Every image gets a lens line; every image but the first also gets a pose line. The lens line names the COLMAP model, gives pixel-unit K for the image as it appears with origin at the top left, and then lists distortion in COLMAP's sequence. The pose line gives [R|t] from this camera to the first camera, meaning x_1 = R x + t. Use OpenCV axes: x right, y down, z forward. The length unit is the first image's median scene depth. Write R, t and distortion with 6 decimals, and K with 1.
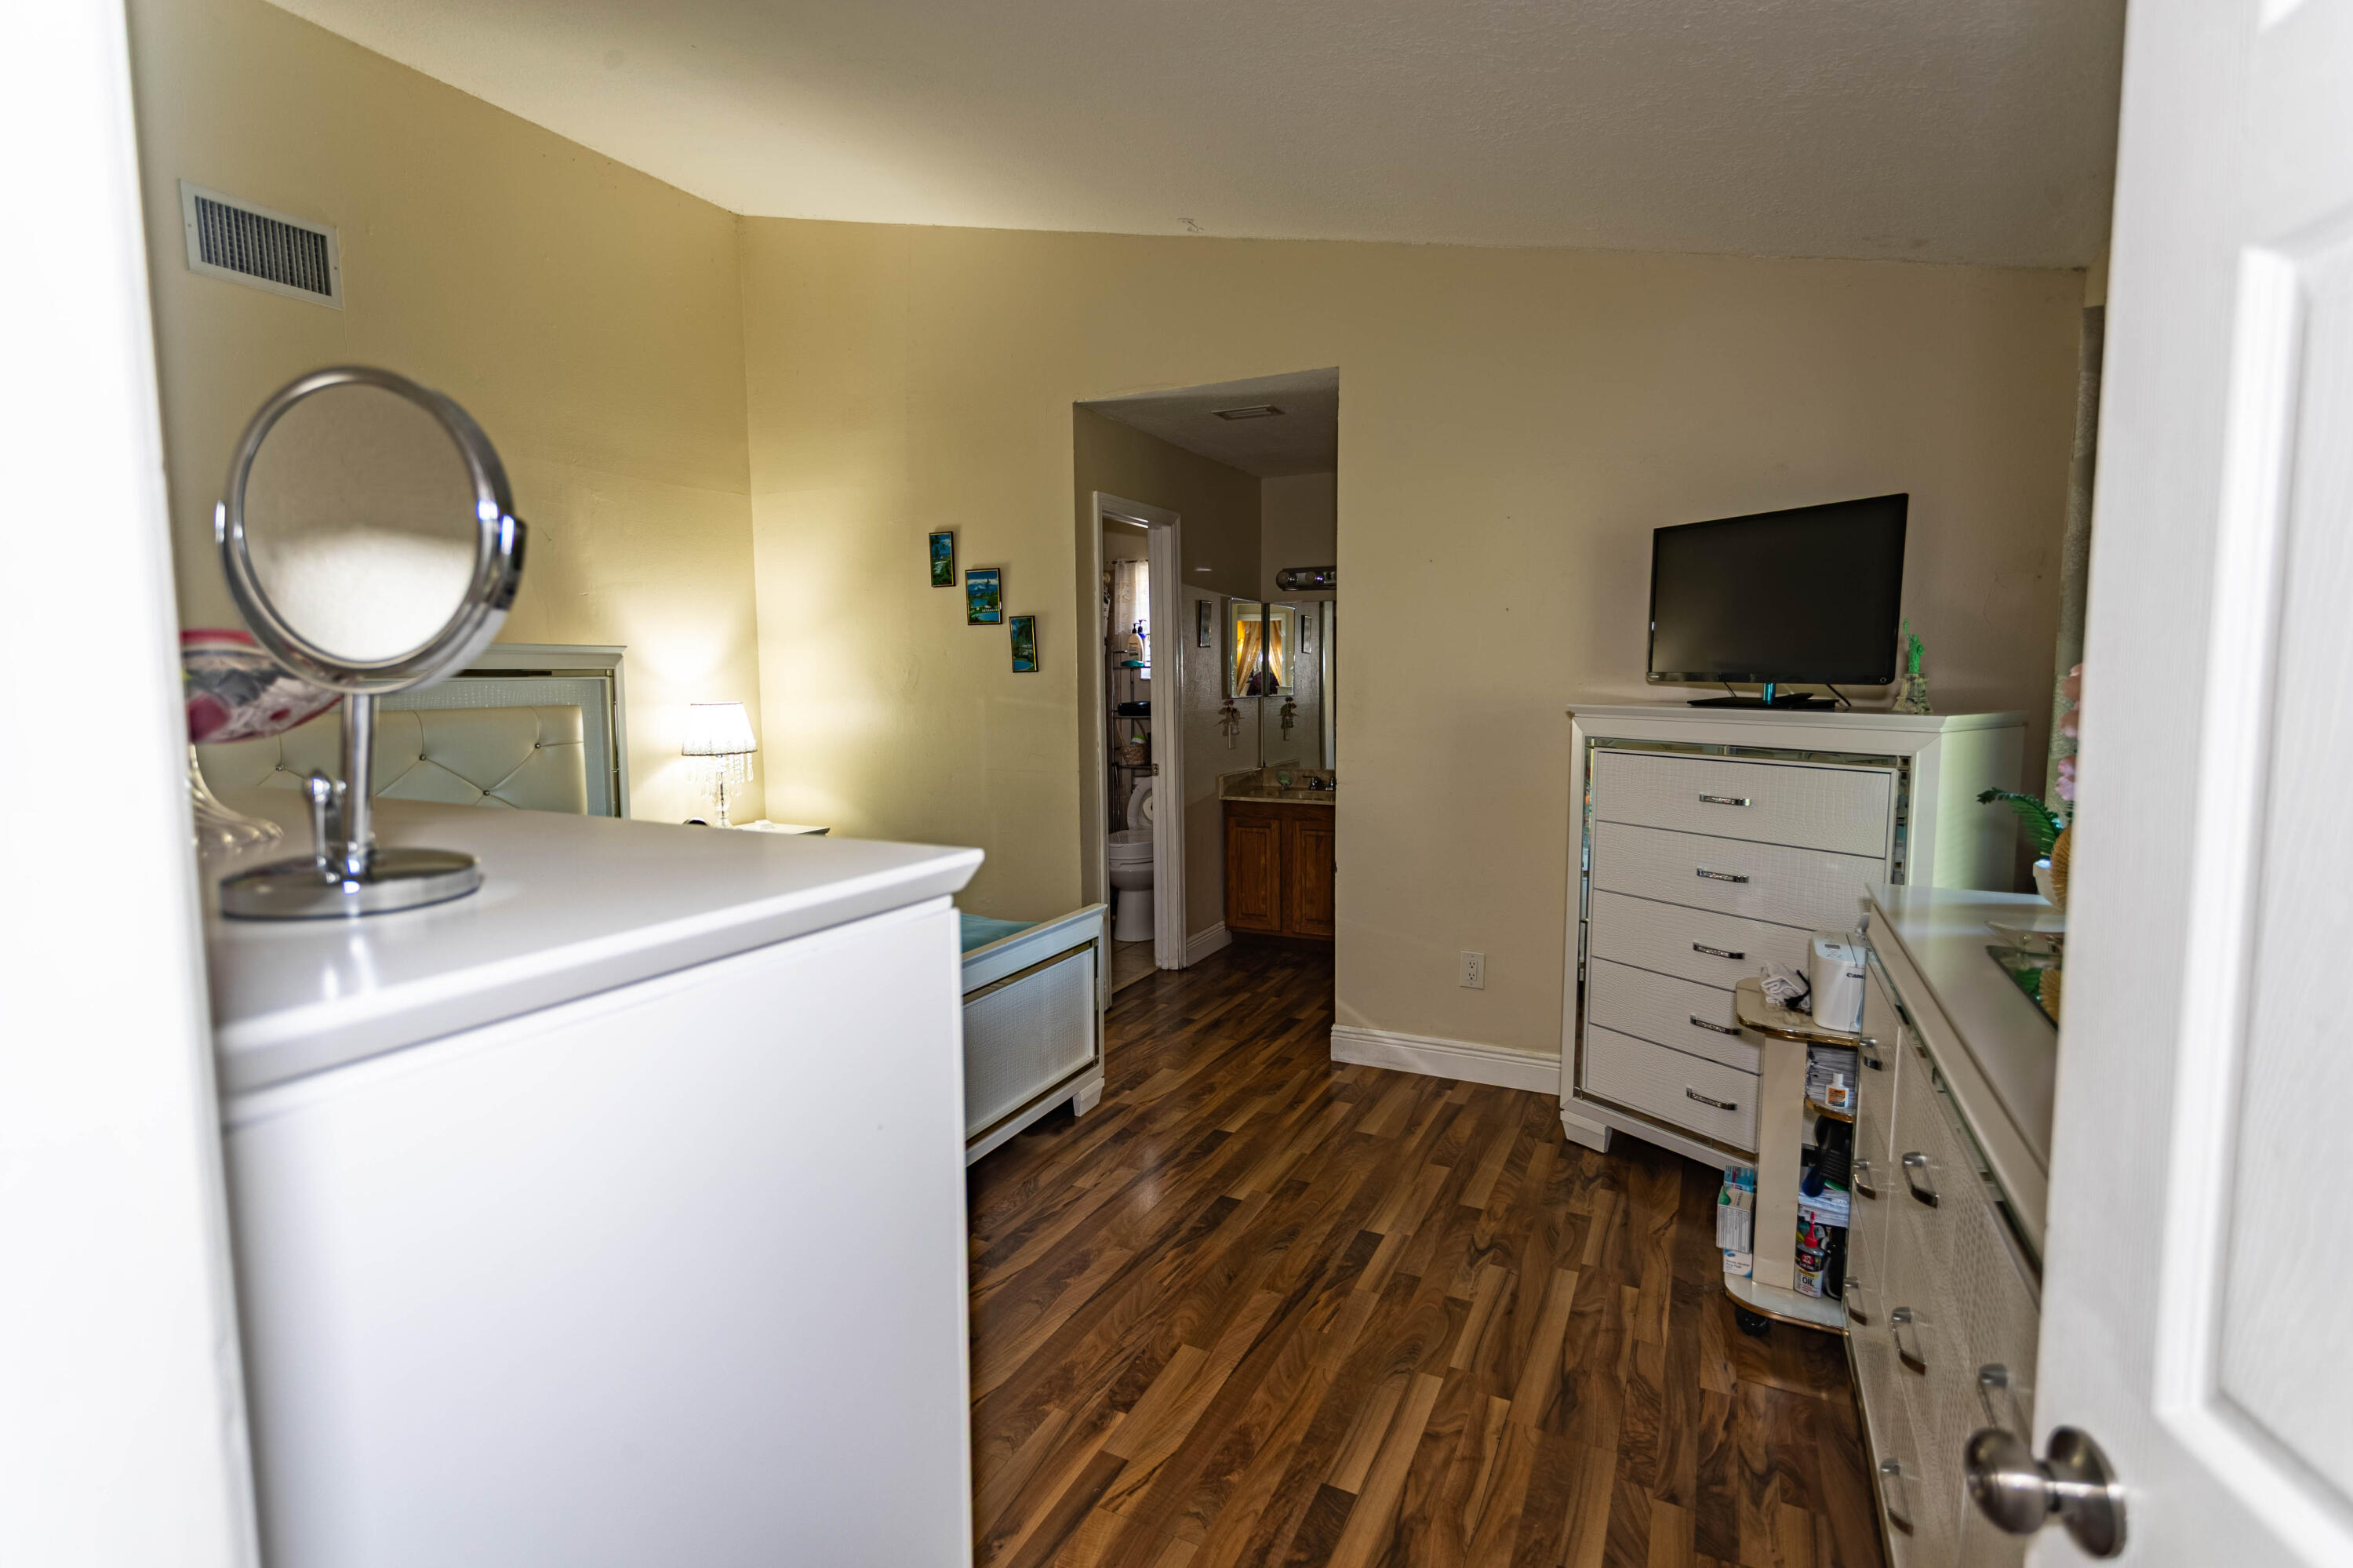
lens RADIAL K [[1116.3, 0, 1183.1], [0, 1116.3, 785.4], [0, 0, 1]] dist [0.003876, 0.001053]
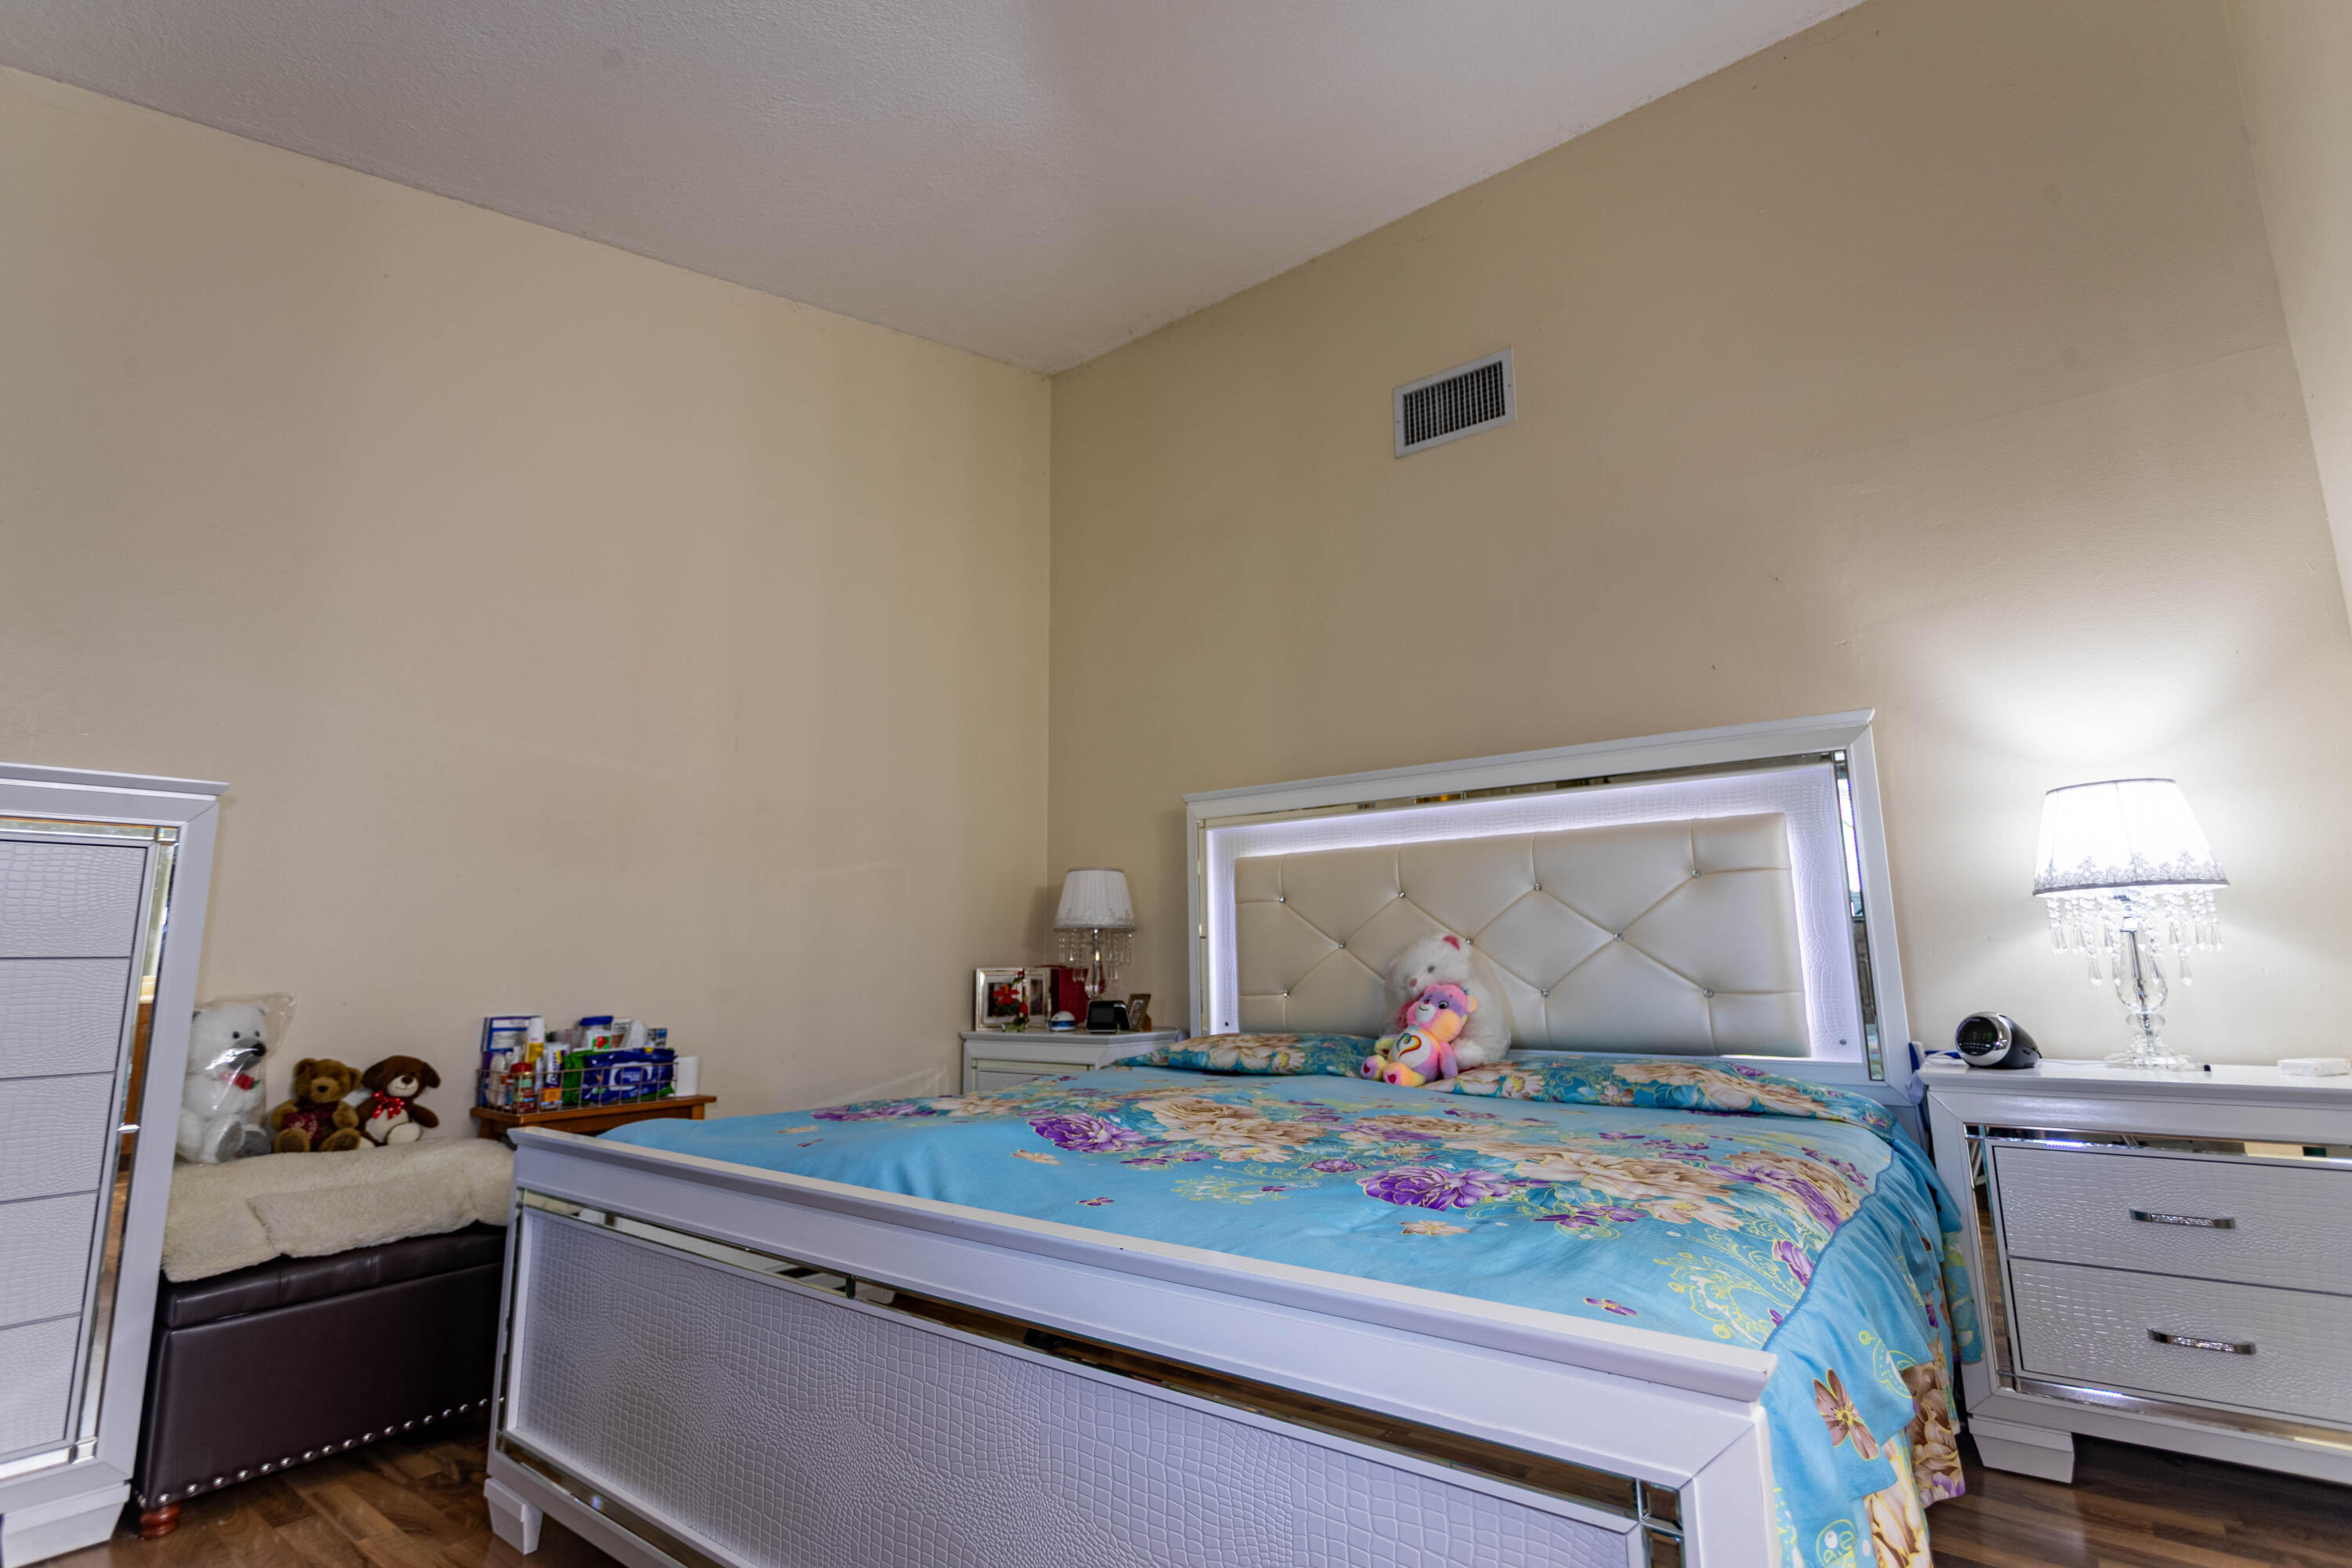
lens RADIAL K [[1115.8, 0, 1183.5], [0, 1115.8, 777.7], [0, 0, 1]] dist [0.003876, 0.001053]
pose [[-0.217200, -0.156732, -0.963462, 0.258178], [-0.085344, 0.986295, -0.141207, 0.050722], [0.972389, 0.051556, -0.227600, 1.337374]]
